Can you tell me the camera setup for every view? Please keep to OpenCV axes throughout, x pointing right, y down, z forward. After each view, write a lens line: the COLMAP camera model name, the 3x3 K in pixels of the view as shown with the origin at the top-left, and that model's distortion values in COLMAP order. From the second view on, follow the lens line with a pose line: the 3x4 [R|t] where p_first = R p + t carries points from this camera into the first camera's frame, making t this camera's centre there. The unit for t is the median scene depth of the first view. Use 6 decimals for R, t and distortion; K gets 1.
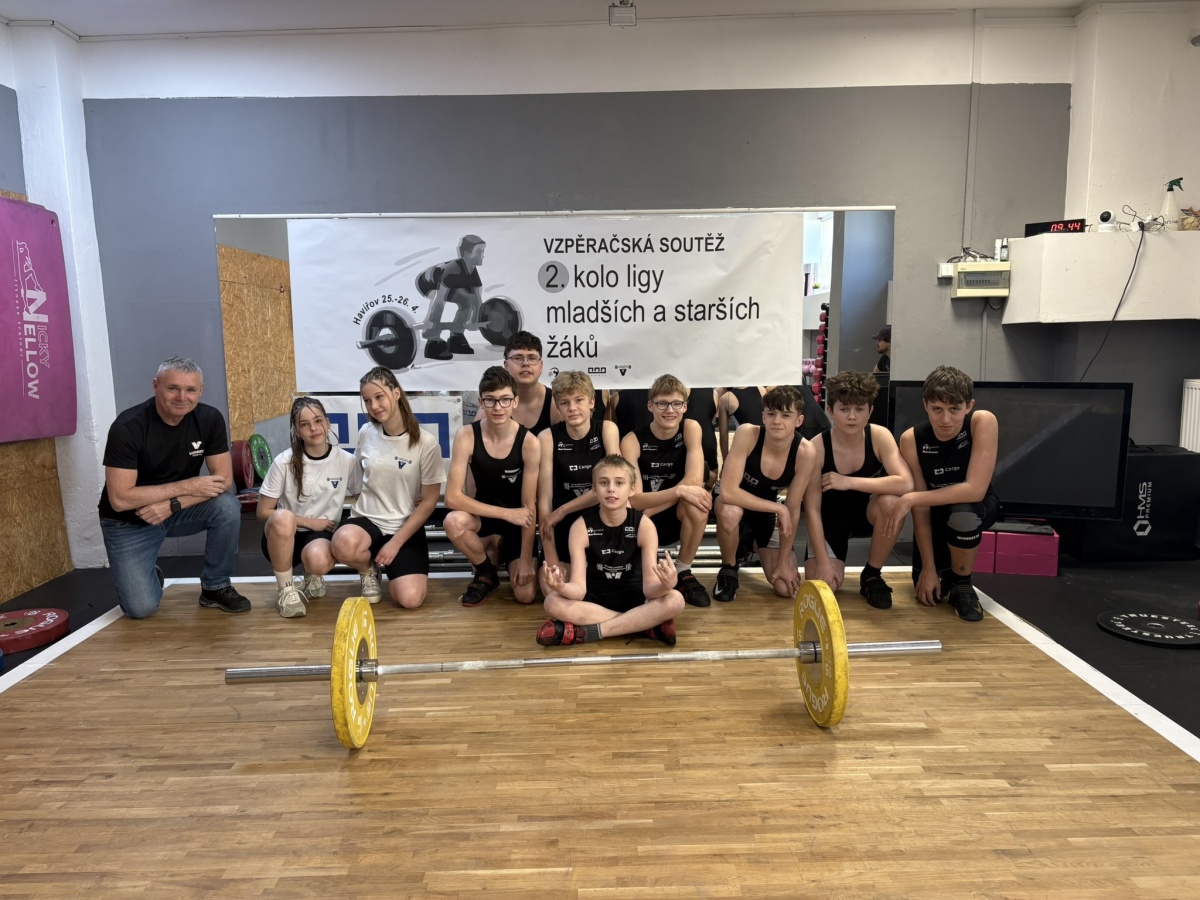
lens RADIAL K [[895.6, 0, 604.4], [0, 895.6, 458.4], [0, 0, 1]] dist [0.060909, -0.066413]
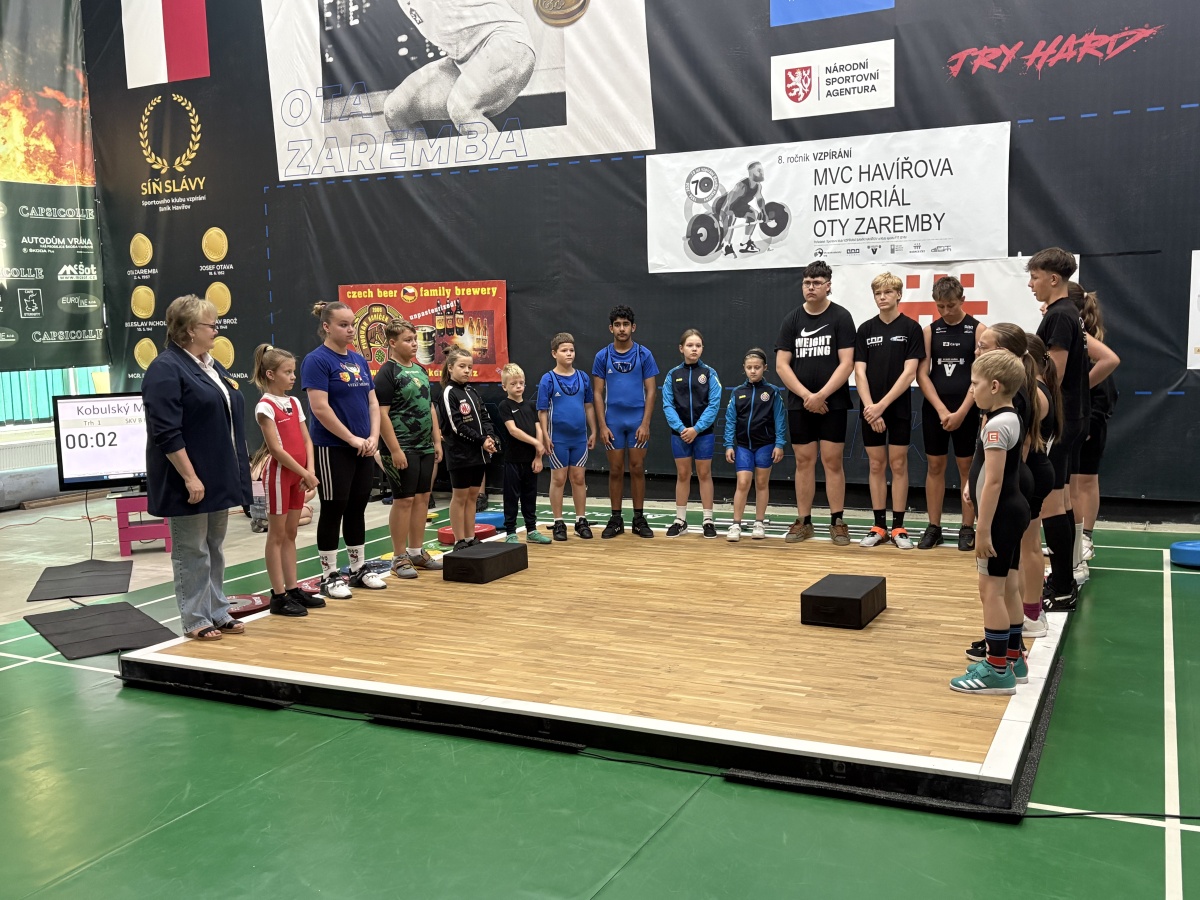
lens RADIAL K [[1122.7, 0, 600.0], [0, 1122.7, 450.0], [0, 0, 1]] dist [0.134048, -0.353160]
pose [[0.886887, 0.035529, -0.460618, 0.436513], [-0.051559, 0.998422, -0.022262, 0.043203], [0.459100, 0.043493, 0.887319, -0.598399]]
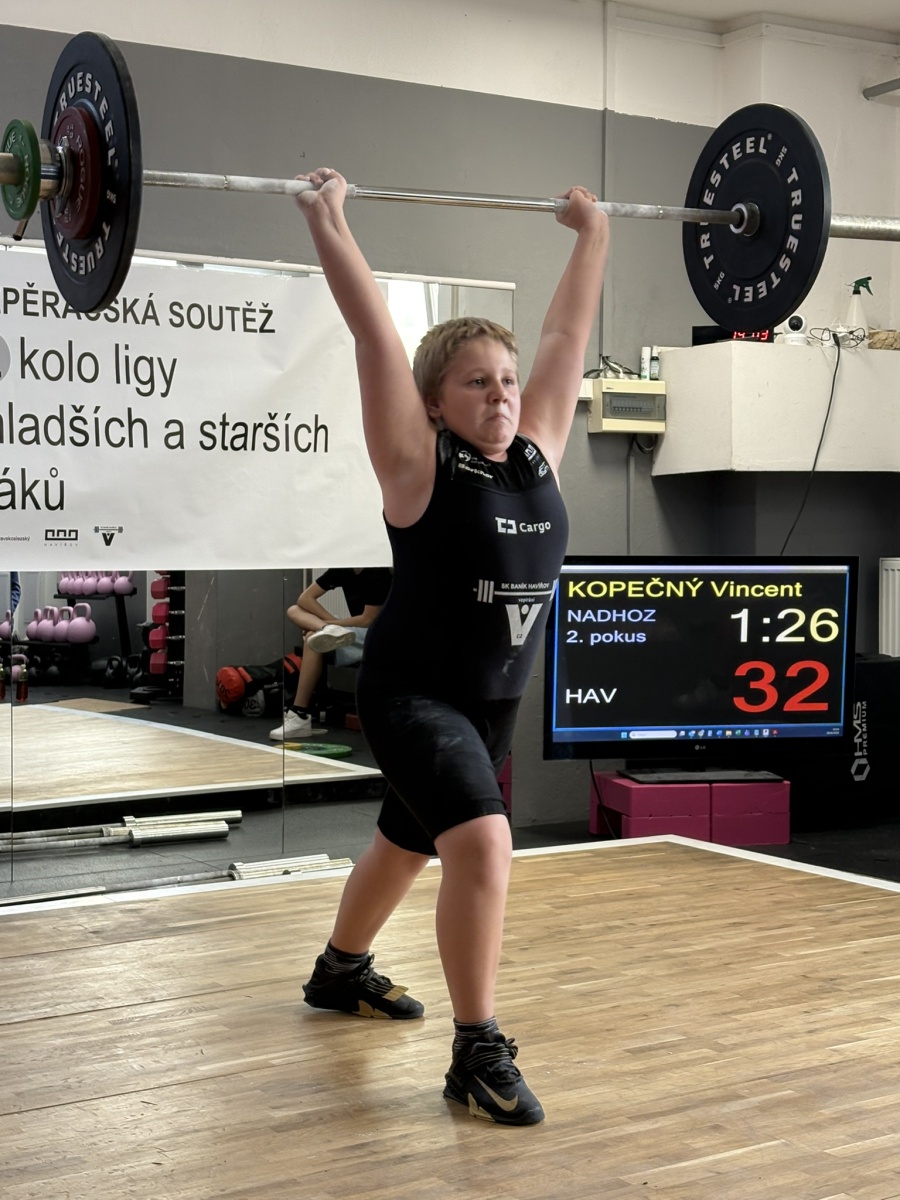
lens RADIAL K [[1867.1, 0, 464.0], [0, 1867.1, 605.6], [0, 0, 1]] dist [0.274645, -1.050028]
pose [[0.852392, -0.006941, 0.522858, -0.415875], [0.062184, 0.994162, -0.088178, 0.060681], [-0.519193, 0.107675, 0.847847, -0.075082]]
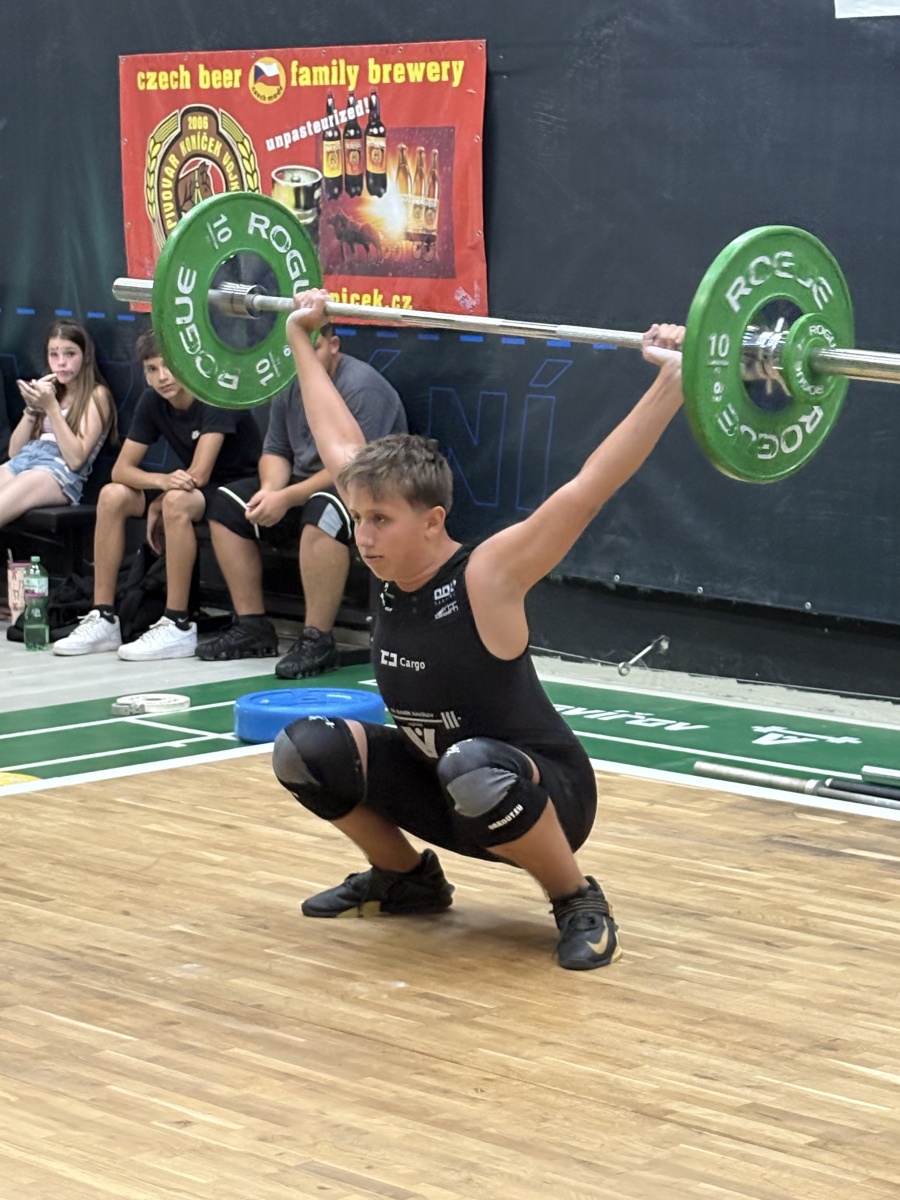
lens RADIAL K [[3000.2, 0, 458.6], [0, 3000.2, 600.5], [0, 0, 1]] dist [0.225472, -0.937478]
pose [[0.685789, 0.099730, -0.720935, 0.750151], [-0.113345, 0.993116, 0.029563, 0.000309], [0.718920, 0.061440, 0.692372, -0.209866]]
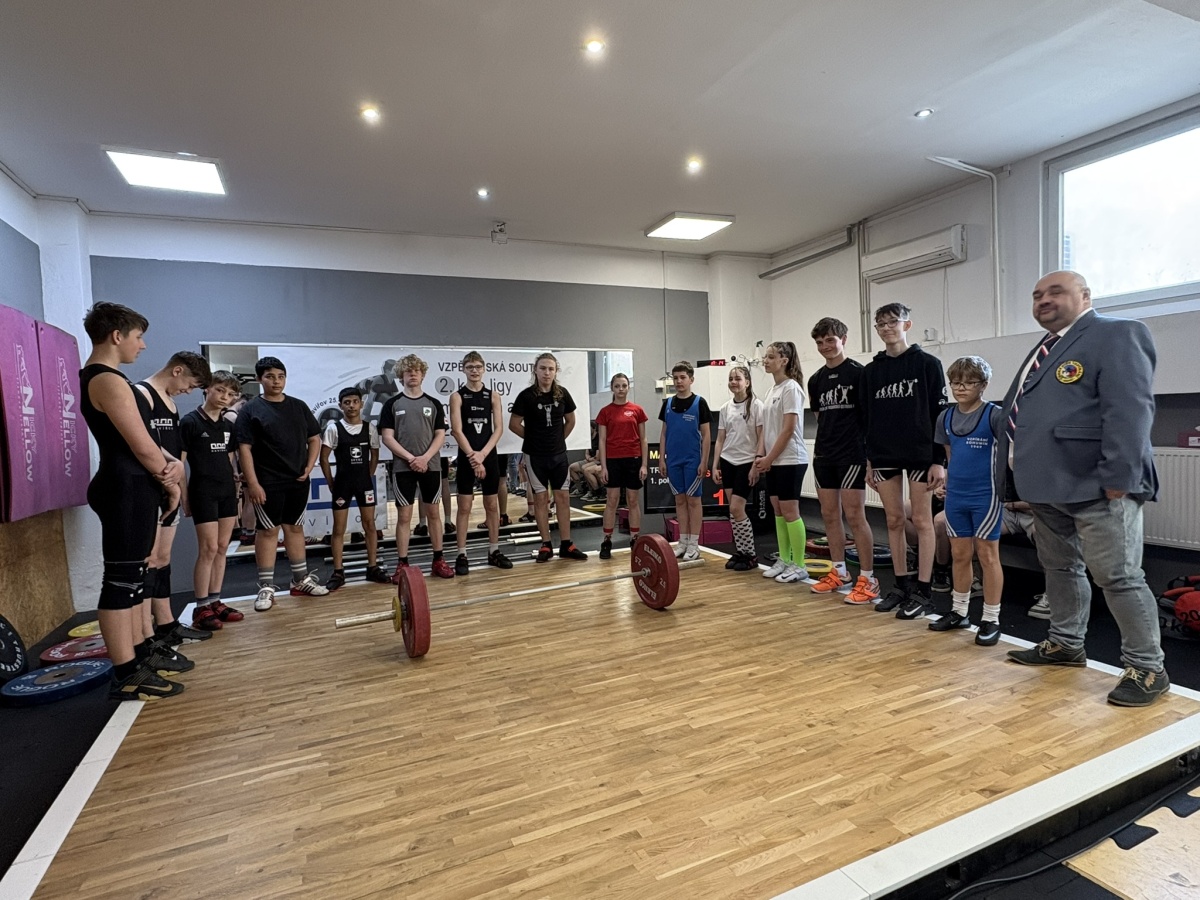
lens RADIAL K [[620.1, 0, 598.3], [0, 620.1, 454.0], [0, 0, 1]] dist [0.002397, 0.000468]
pose [[0.918826, -0.037792, 0.392849, -0.255267], [0.077474, 0.993309, -0.085645, 0.034492], [-0.386984, 0.109129, 0.915606, -0.104602]]
